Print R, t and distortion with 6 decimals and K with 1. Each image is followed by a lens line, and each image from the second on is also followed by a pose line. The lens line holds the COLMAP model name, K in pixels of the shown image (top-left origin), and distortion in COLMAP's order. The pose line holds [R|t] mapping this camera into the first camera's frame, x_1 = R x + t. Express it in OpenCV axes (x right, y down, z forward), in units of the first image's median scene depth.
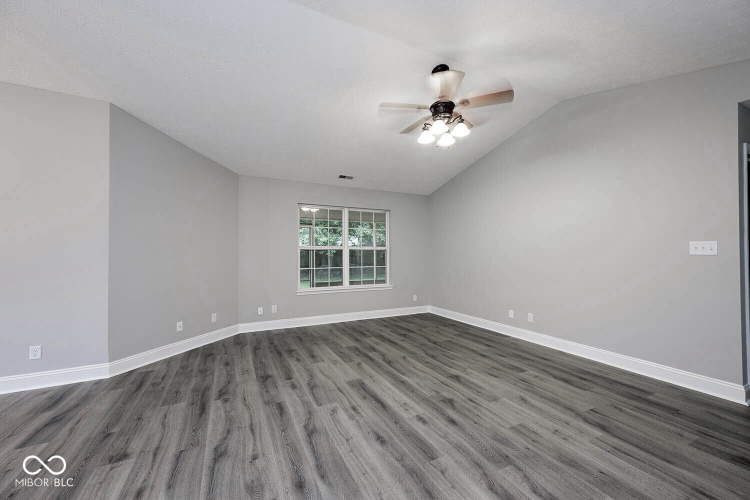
lens RADIAL K [[292.6, 0, 375.7], [0, 292.6, 252.2], [0, 0, 1]] dist [-0.003735, -0.000394]
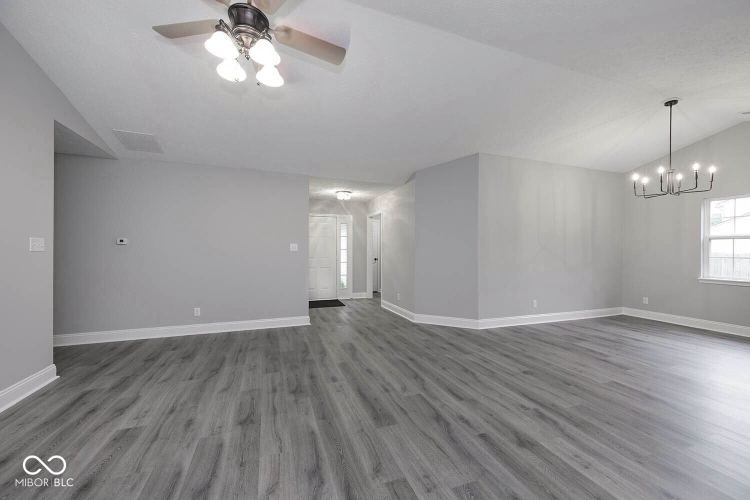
lens RADIAL K [[292.6, 0, 374.7], [0, 292.6, 251.3], [0, 0, 1]] dist [-0.003735, -0.000394]
pose [[-0.993779, 0.001062, 0.111369, -0.143239], [0.000343, 0.999979, -0.006468, 0.015076], [-0.111373, -0.006390, -0.993758, 1.969370]]
